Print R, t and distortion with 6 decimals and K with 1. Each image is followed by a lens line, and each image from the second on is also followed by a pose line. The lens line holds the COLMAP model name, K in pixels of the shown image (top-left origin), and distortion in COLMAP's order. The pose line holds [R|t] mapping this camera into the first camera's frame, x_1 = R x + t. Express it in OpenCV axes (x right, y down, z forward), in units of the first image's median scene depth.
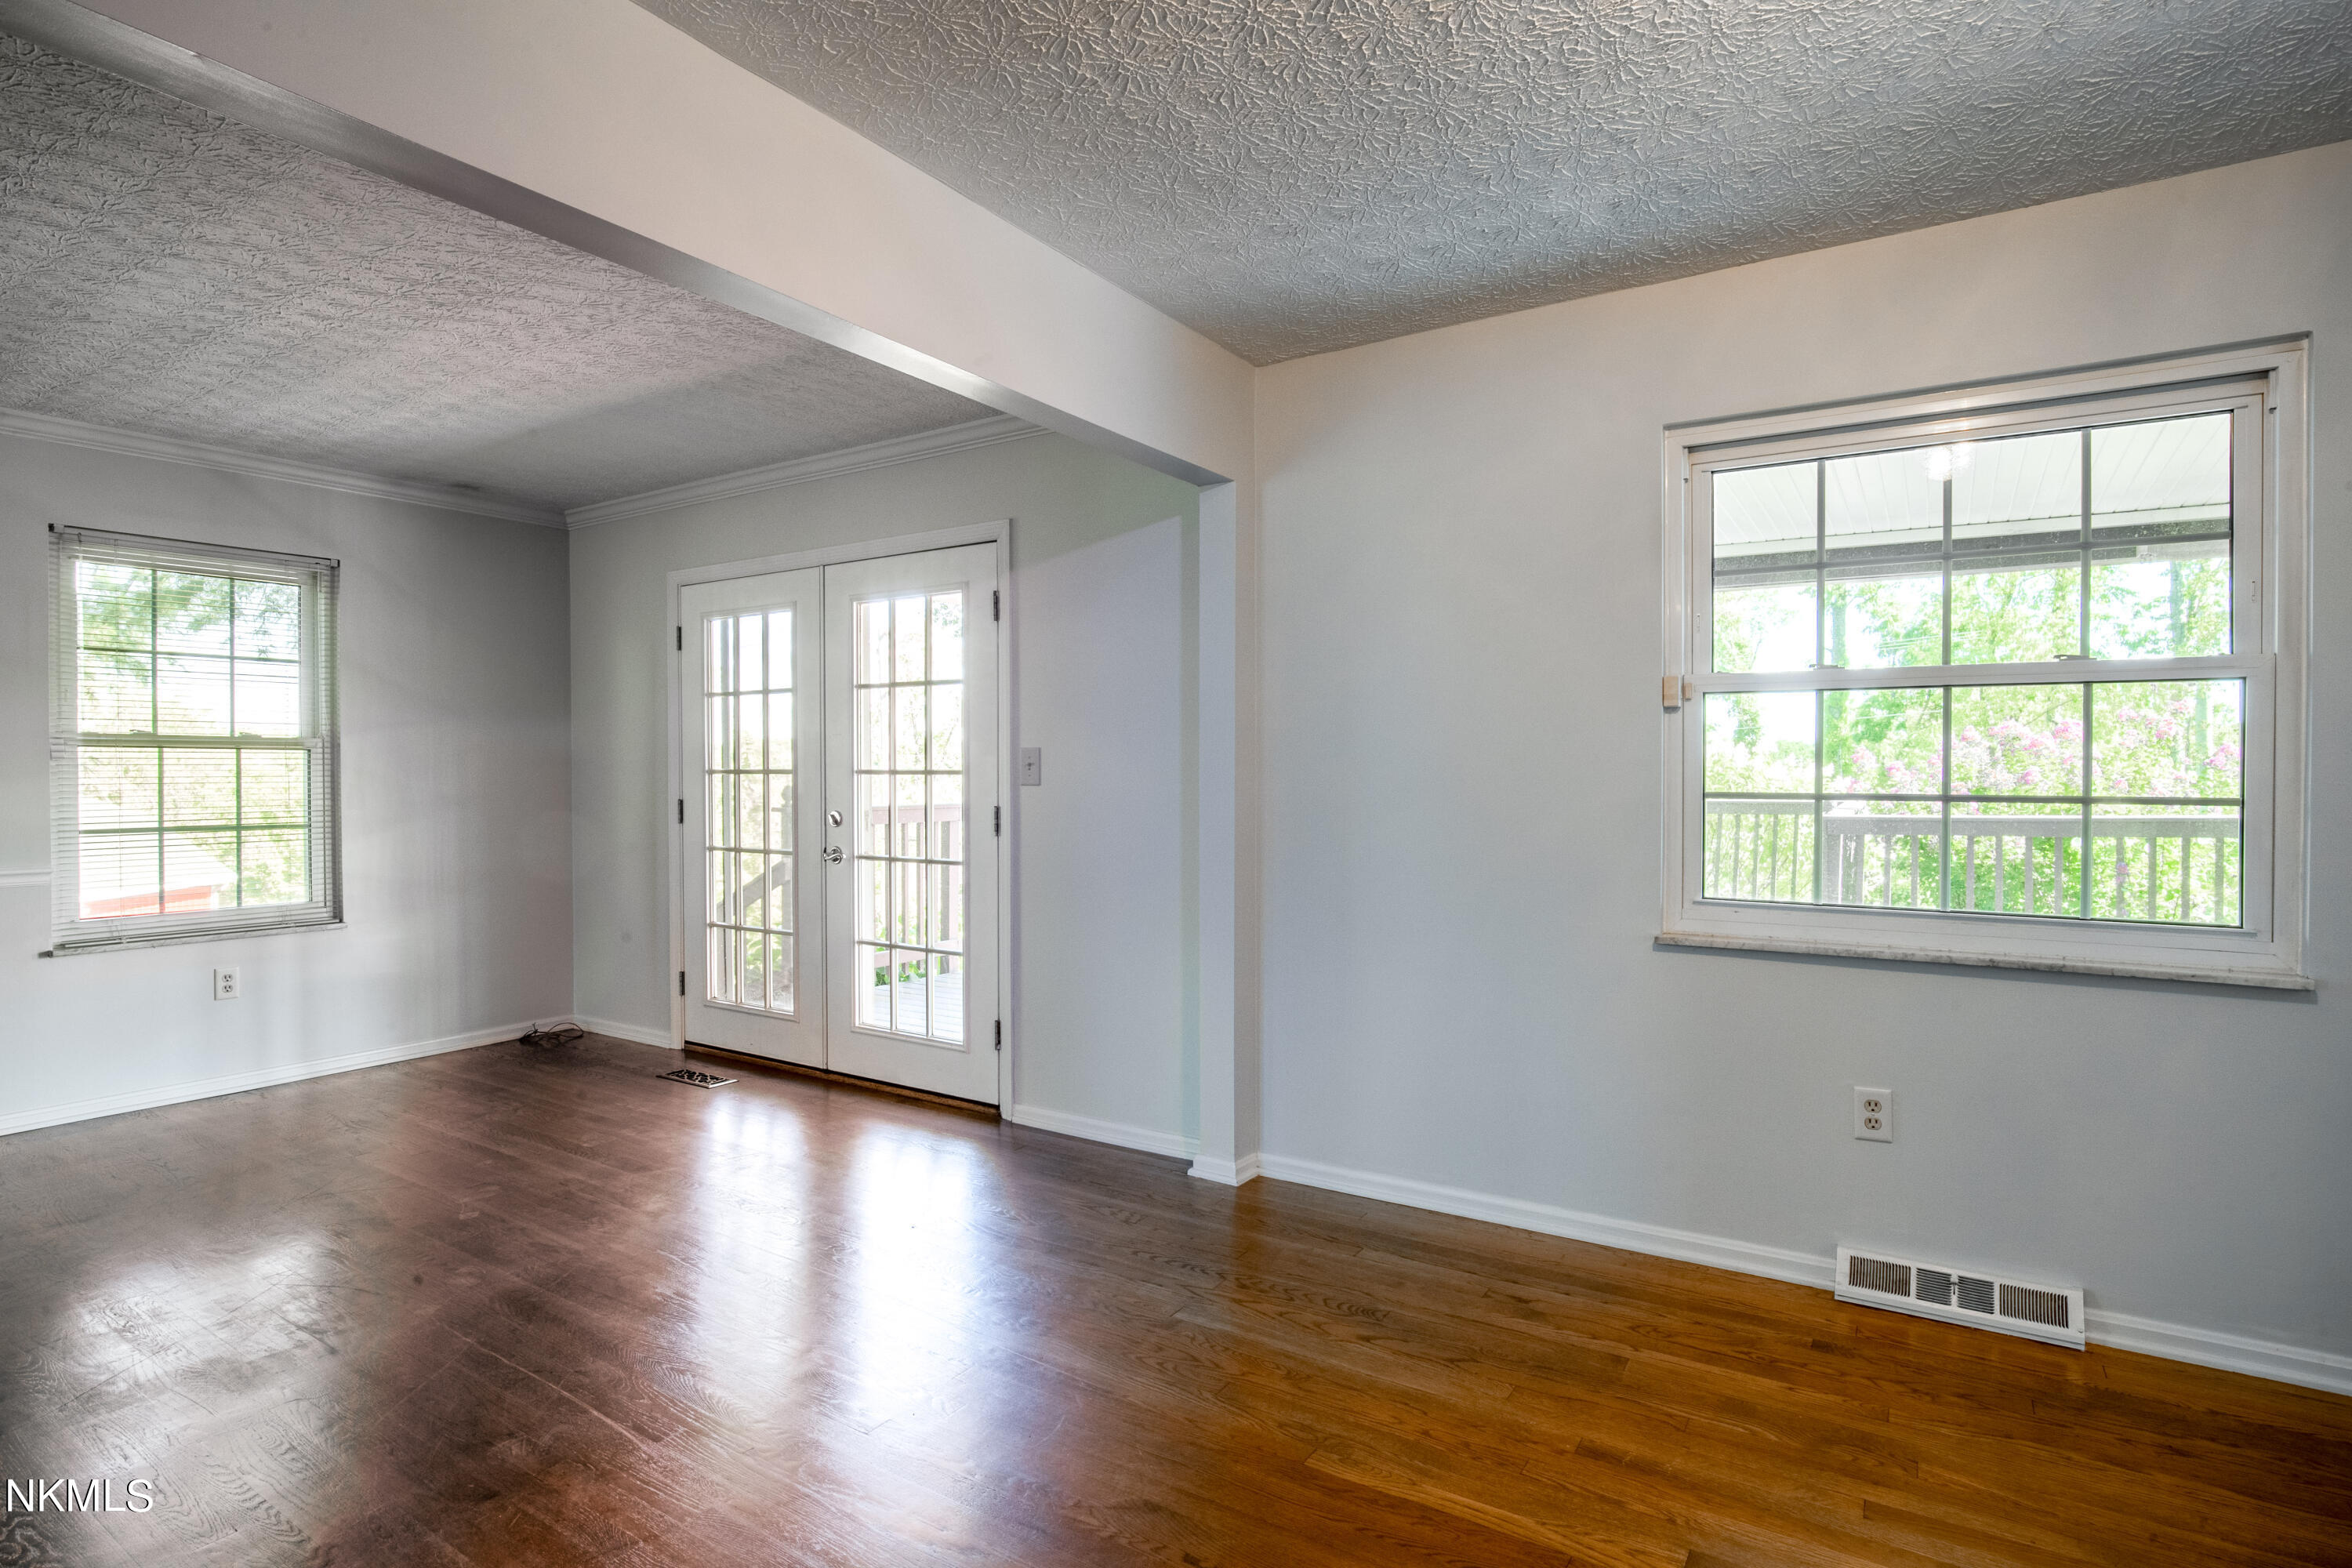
lens RADIAL K [[1178.4, 0, 1179.4], [0, 1178.4, 782.3], [0, 0, 1]] dist [-0.013646, 0.000621]
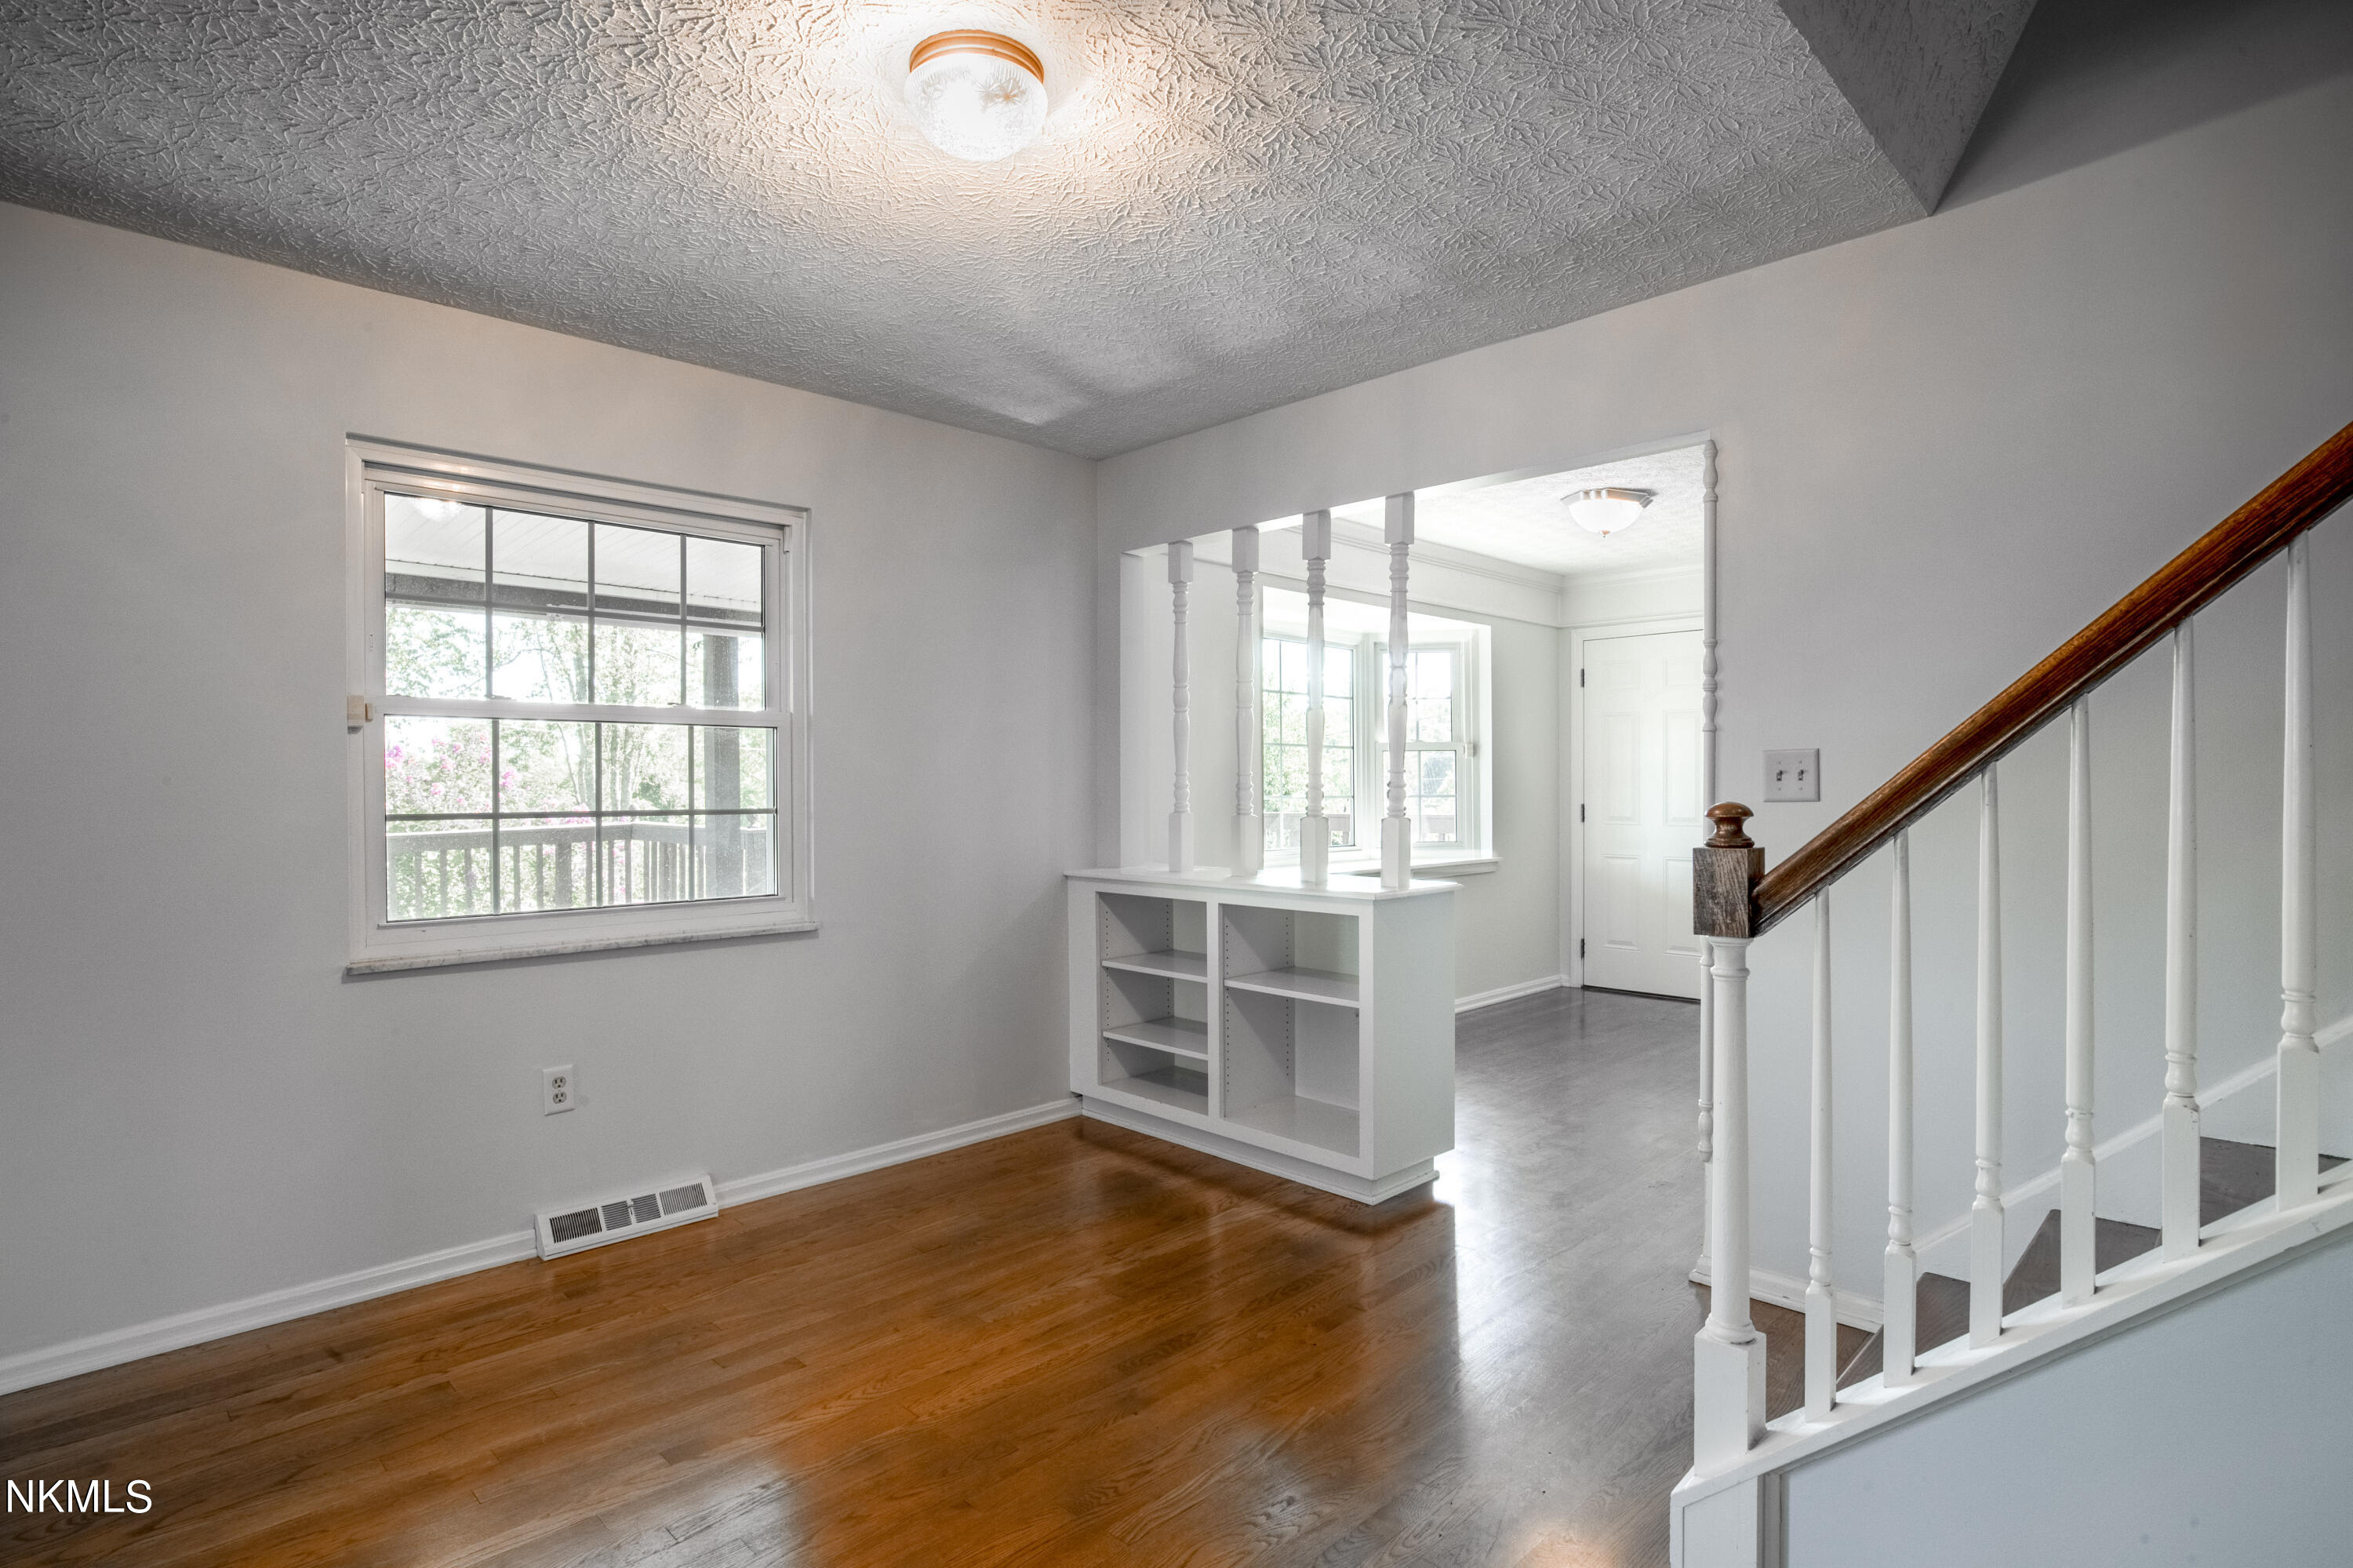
lens RADIAL K [[1178.9, 0, 1175.4], [0, 1178.9, 785.6], [0, 0, 1]] dist [-0.013646, 0.000621]
pose [[0.229470, -0.001777, 0.973314, -0.405128], [0.015406, 0.999880, -0.001806, -0.004374], [-0.973194, 0.015409, 0.229470, 0.146281]]
